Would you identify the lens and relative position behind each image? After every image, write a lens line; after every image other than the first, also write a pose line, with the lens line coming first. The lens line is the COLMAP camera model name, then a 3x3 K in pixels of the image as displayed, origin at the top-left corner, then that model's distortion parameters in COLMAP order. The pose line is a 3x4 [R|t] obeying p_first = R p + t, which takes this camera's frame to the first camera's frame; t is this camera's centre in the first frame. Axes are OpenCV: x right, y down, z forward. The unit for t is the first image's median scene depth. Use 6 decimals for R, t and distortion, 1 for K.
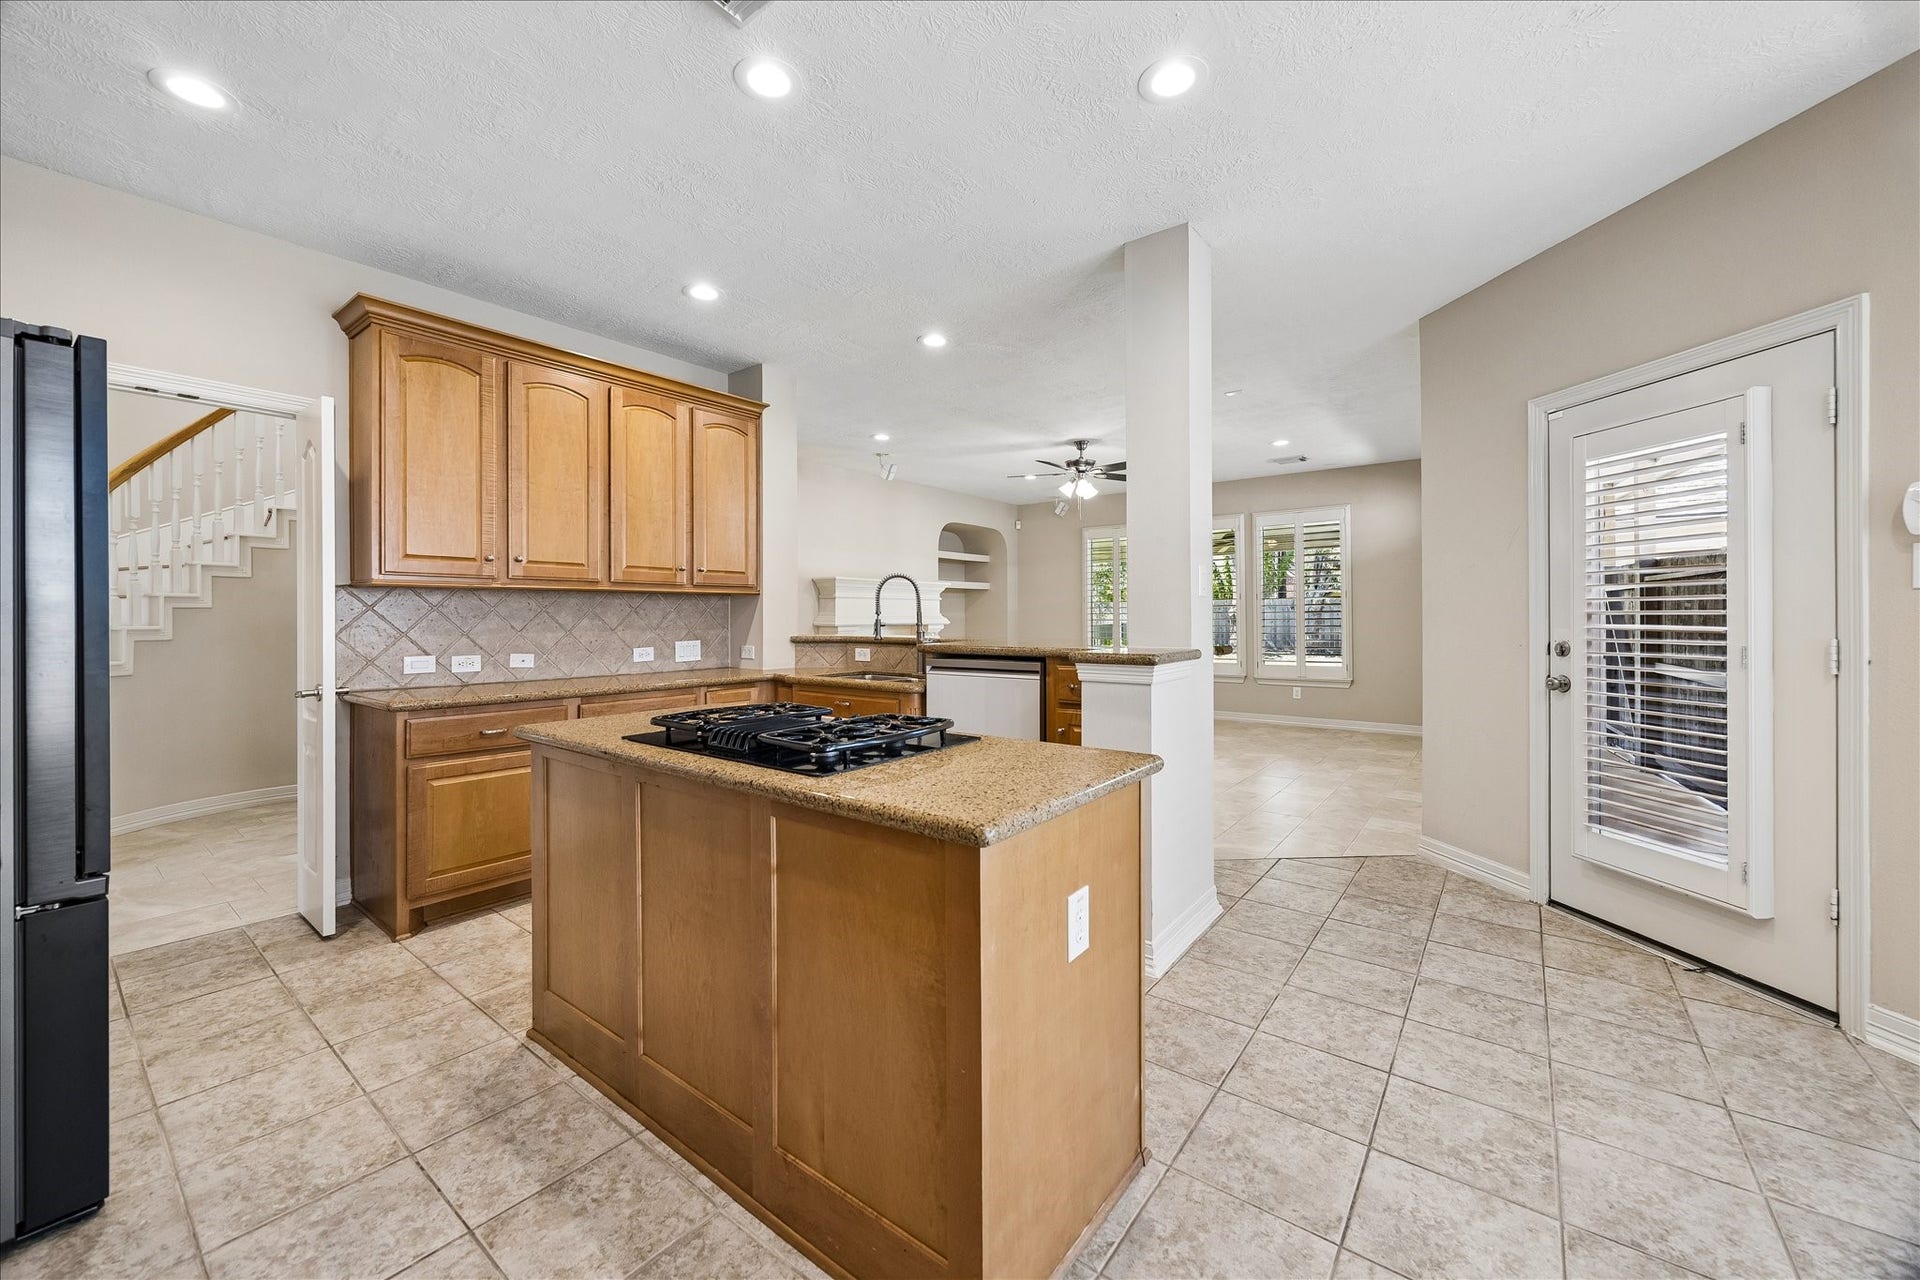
lens RADIAL K [[743.7, 0, 937.0], [0, 743.7, 616.4], [0, 0, 1]] dist [-0.001910, -0.000035]
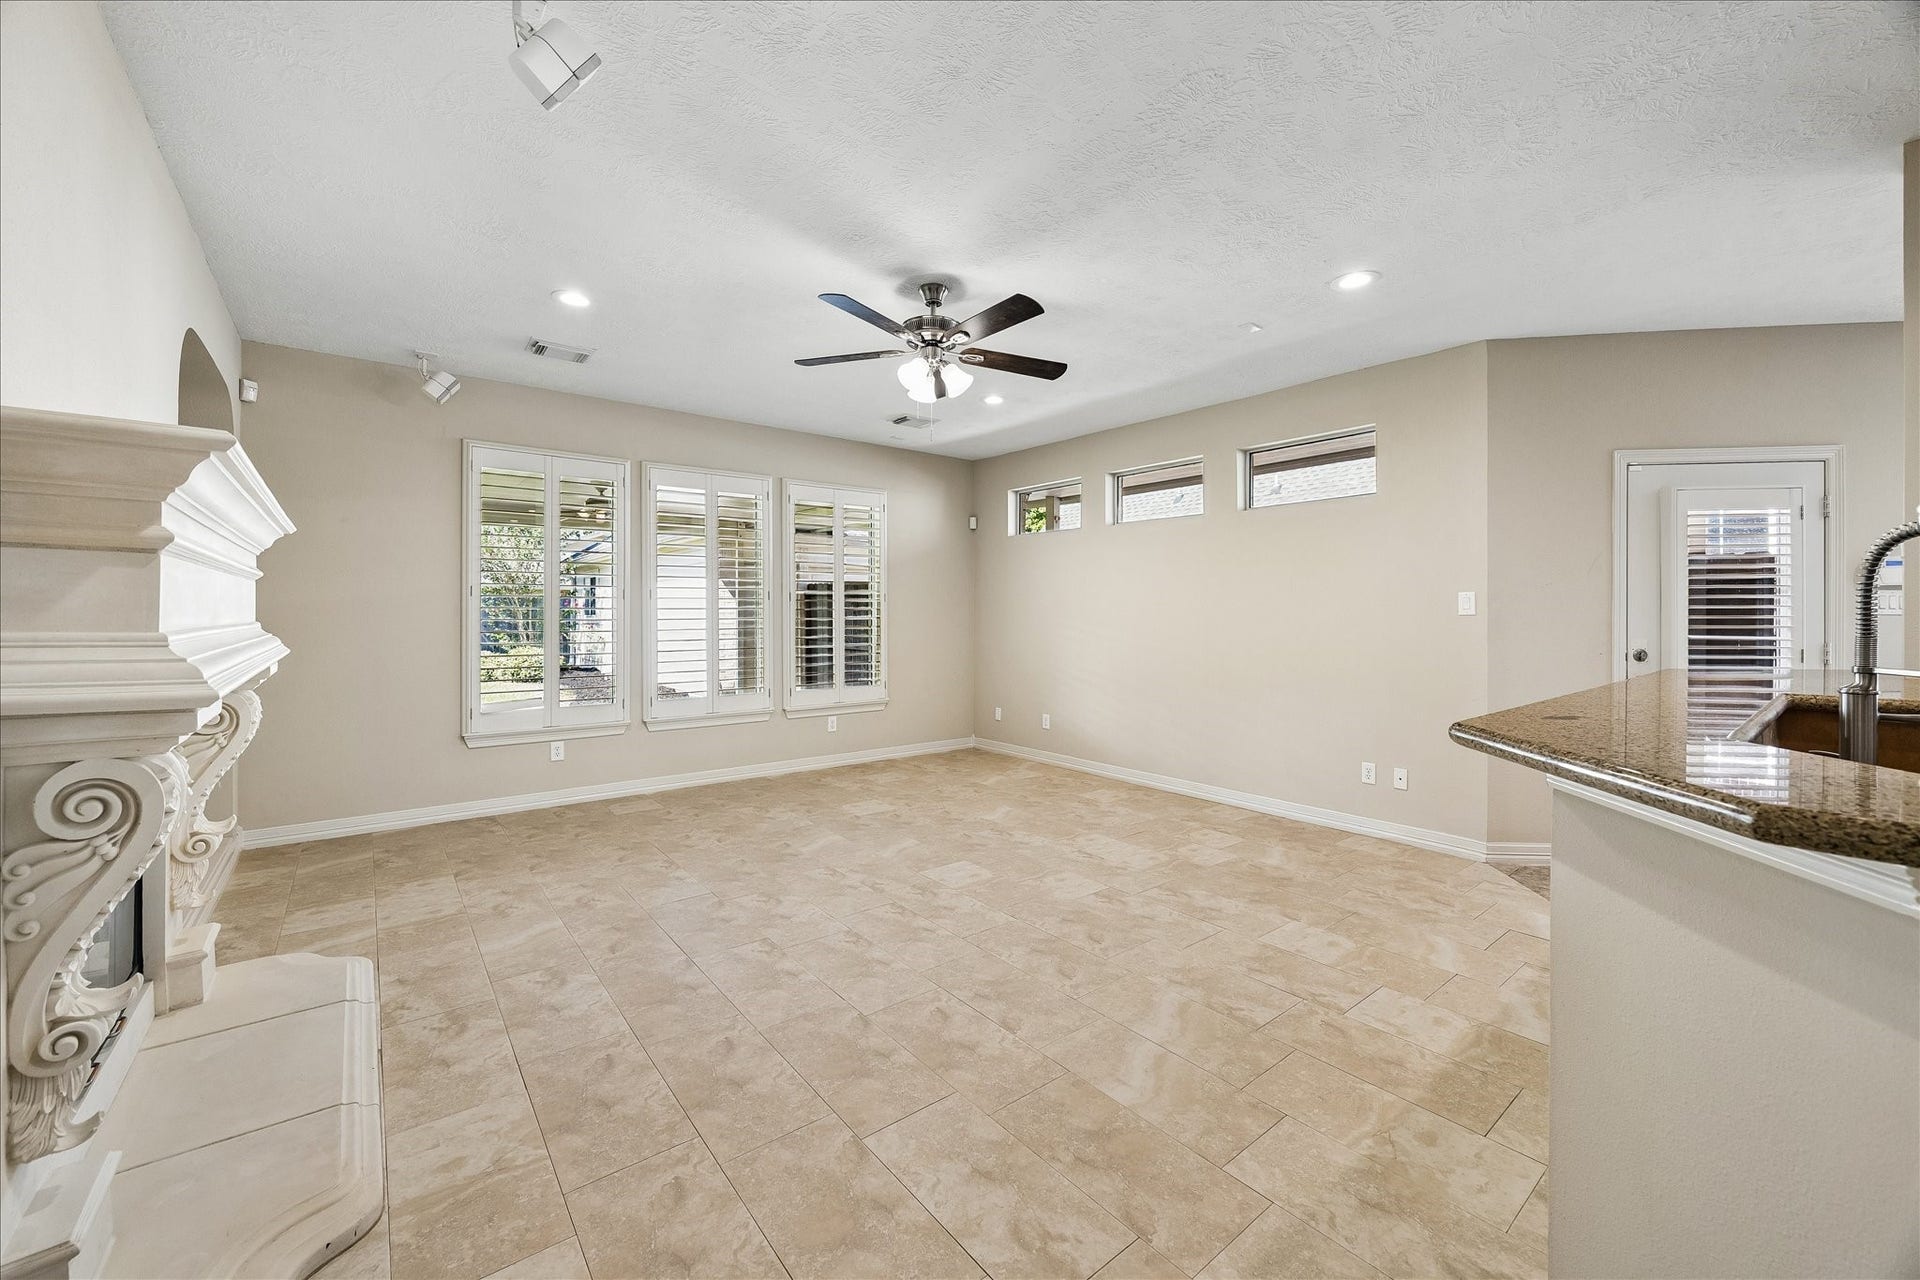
lens RADIAL K [[743.7, 0, 959.5], [0, 743.7, 613.3], [0, 0, 1]] dist [-0.001910, -0.000035]
pose [[0.215907, 0.003366, 0.976408, -0.729956], [-0.001400, 0.999994, -0.003138, -0.024978], [-0.976413, -0.000689, 0.215910, 2.143766]]
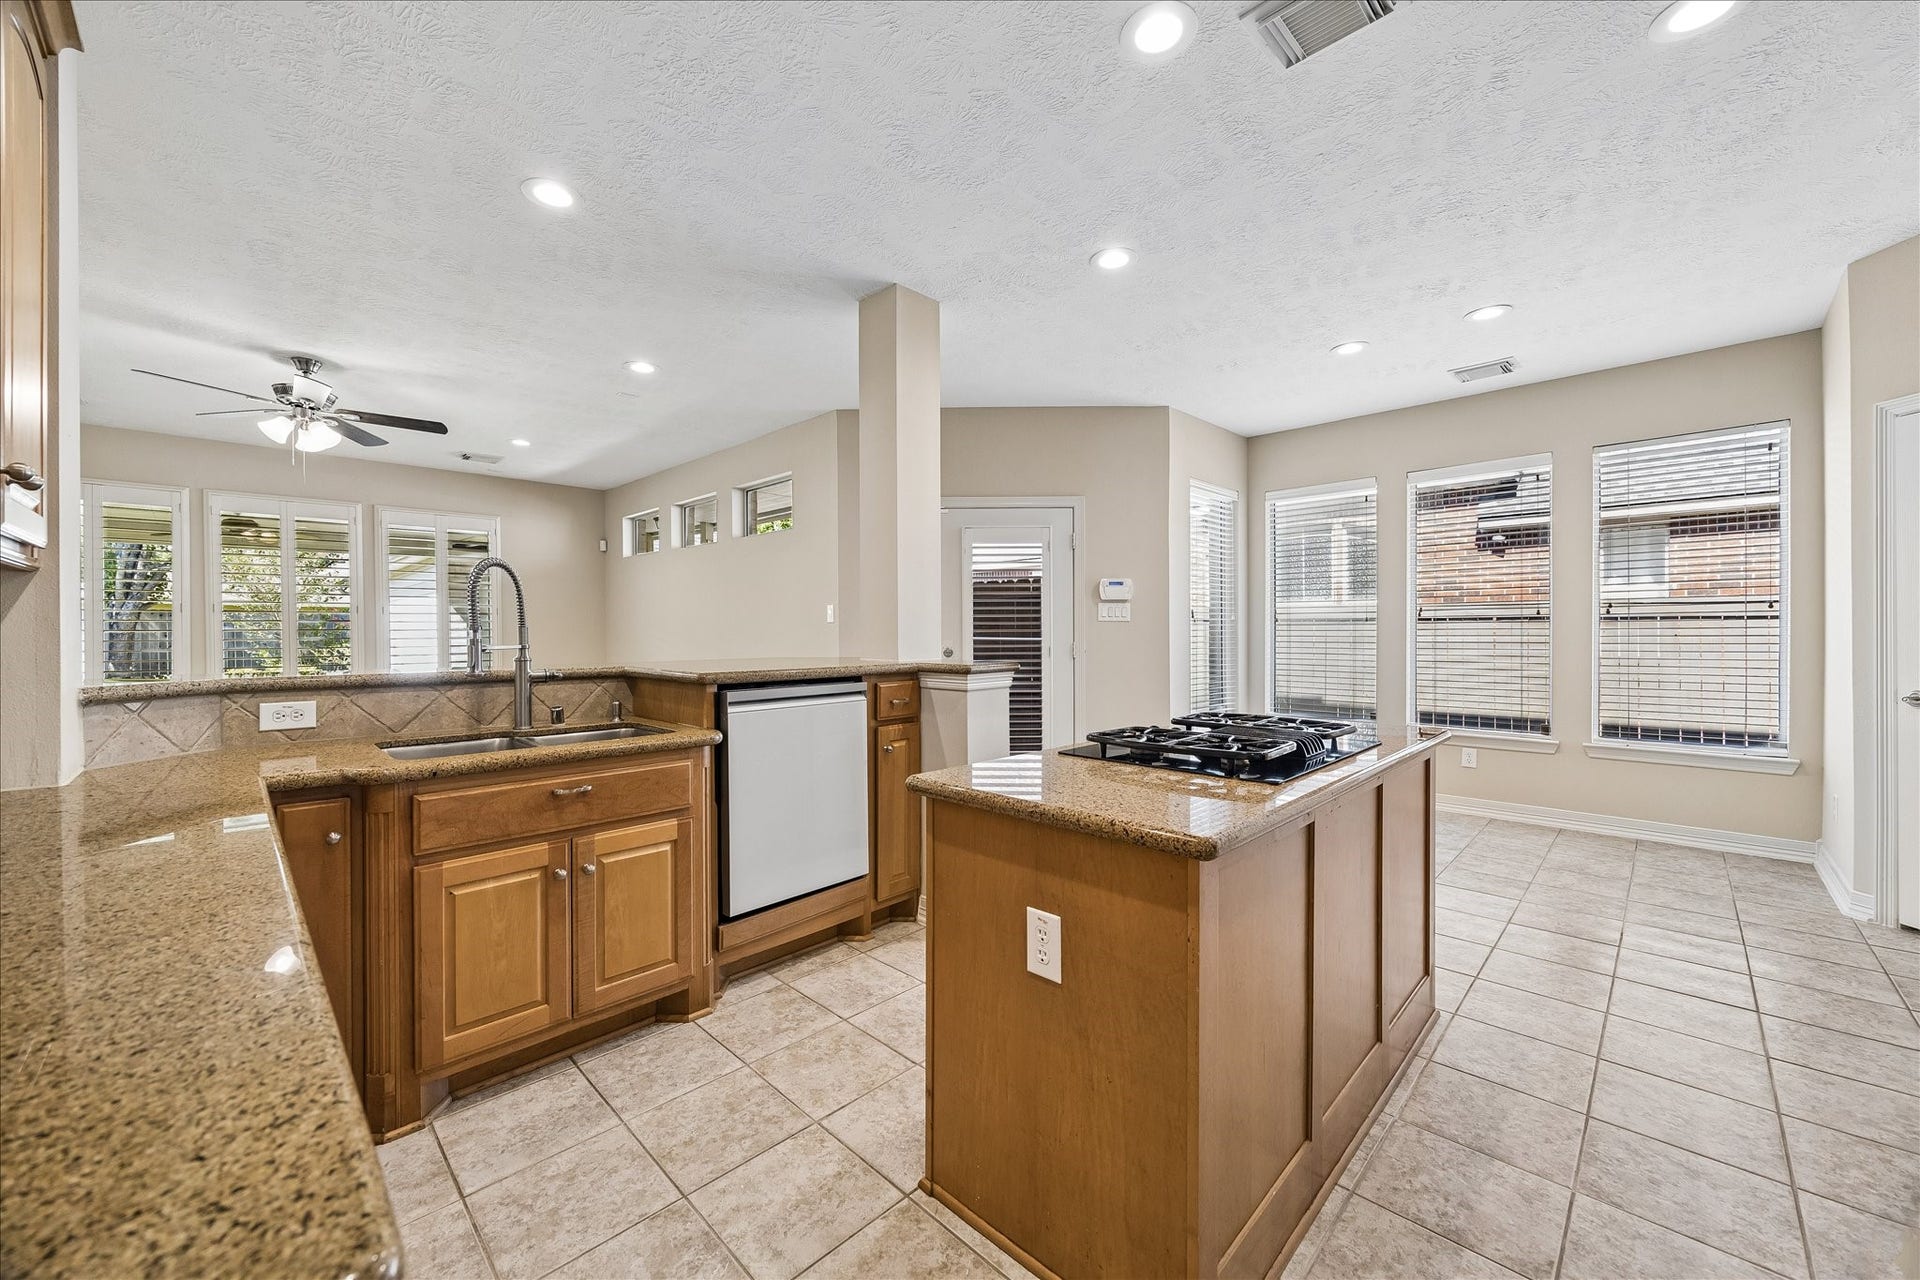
lens RADIAL K [[743.7, 0, 947.8], [0, 743.7, 636.6], [0, 0, 1]] dist [-0.001910, -0.000035]
pose [[0.101657, -0.004751, 0.994808, -0.942574], [0.003660, 0.999984, 0.004402, 0.001550], [-0.994813, 0.003194, 0.101673, 0.961908]]
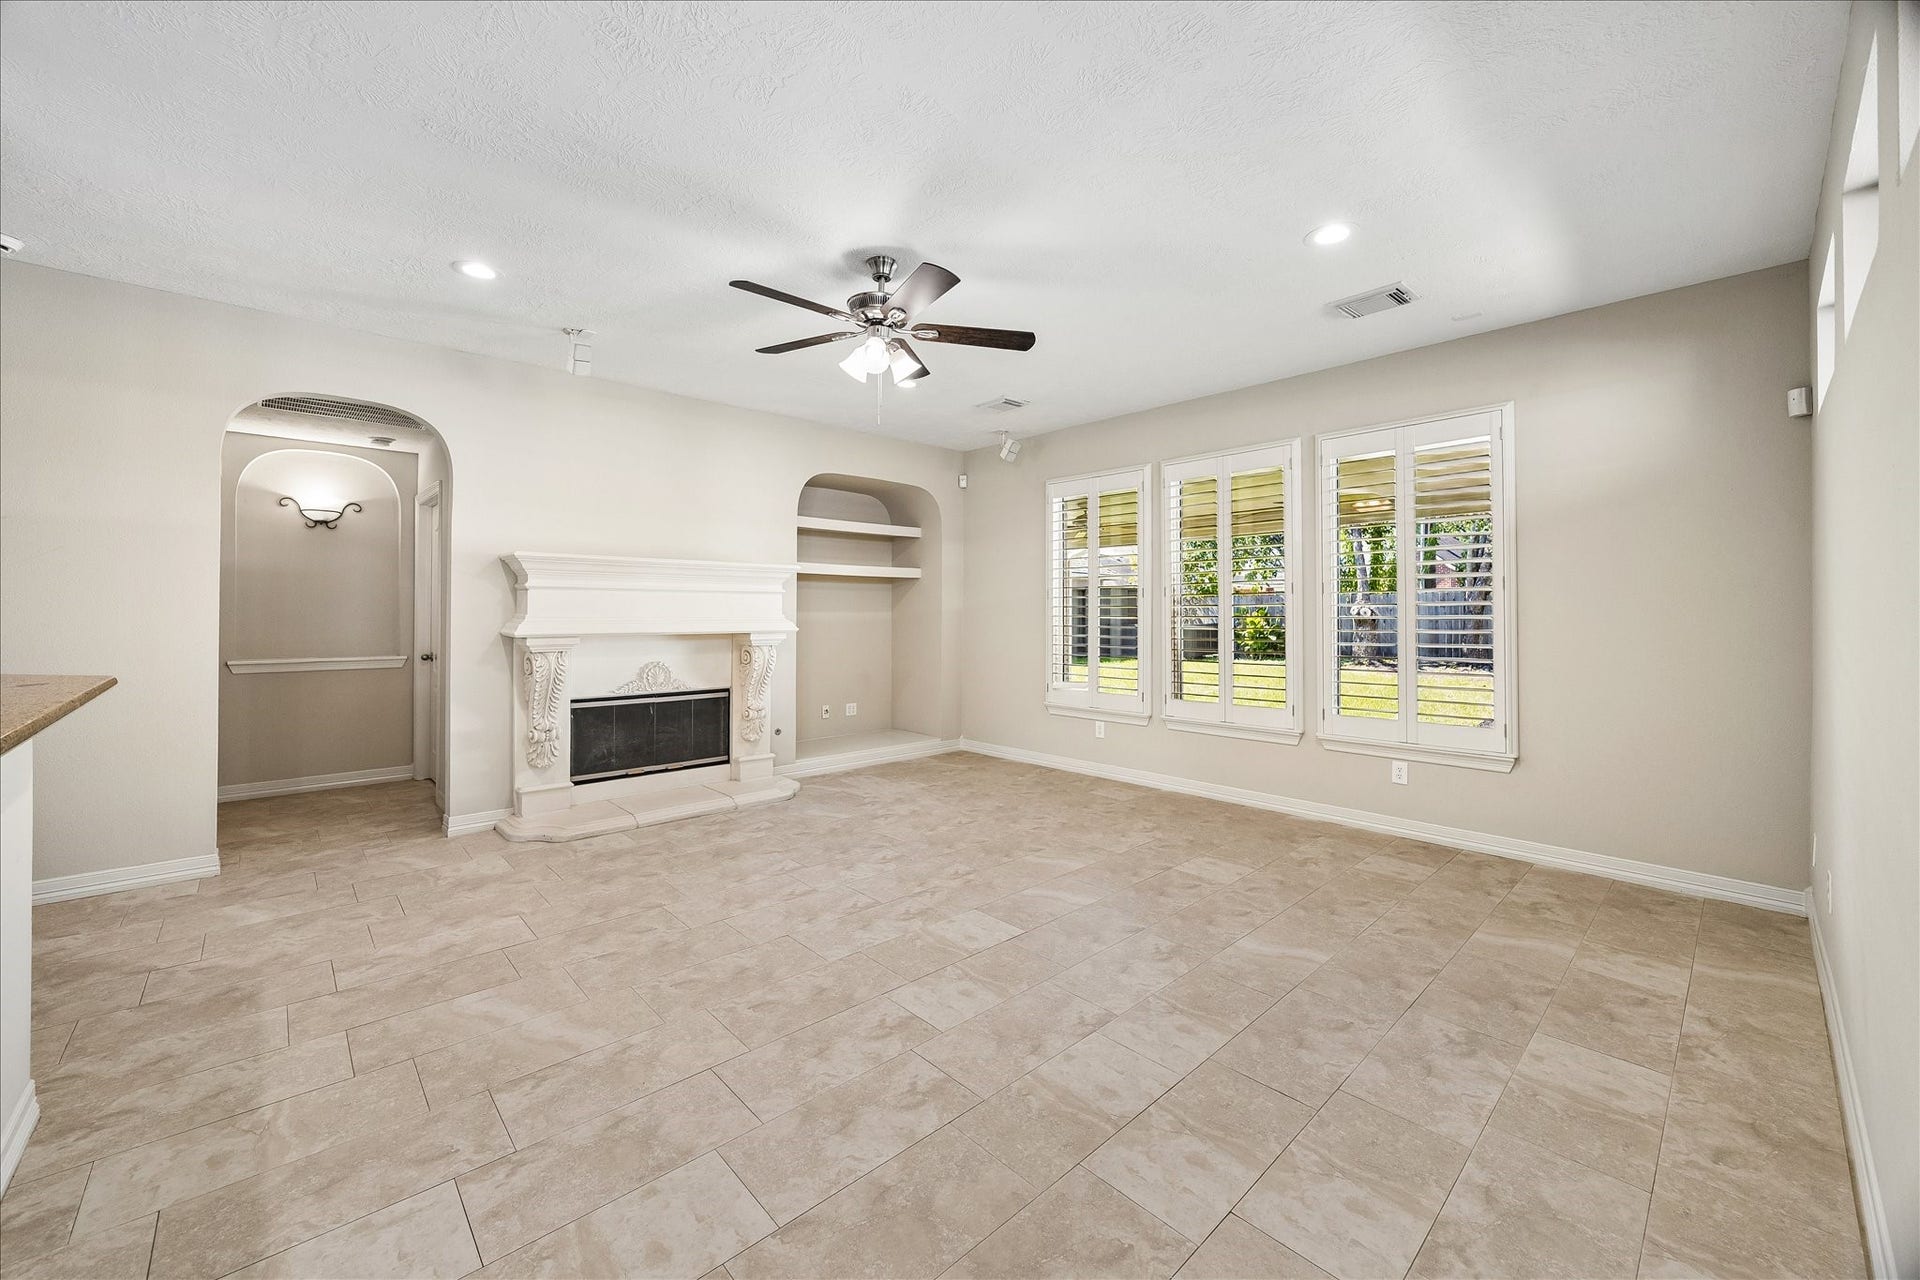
lens RADIAL K [[743.7, 0, 945.2], [0, 743.7, 597.1], [0, 0, 1]] dist [-0.001910, -0.000035]
pose [[0.988804, 0.001448, -0.149212, 0.746326], [-0.004691, 0.999760, -0.021384, -0.019666], [0.149145, 0.021844, 0.988574, 1.321041]]
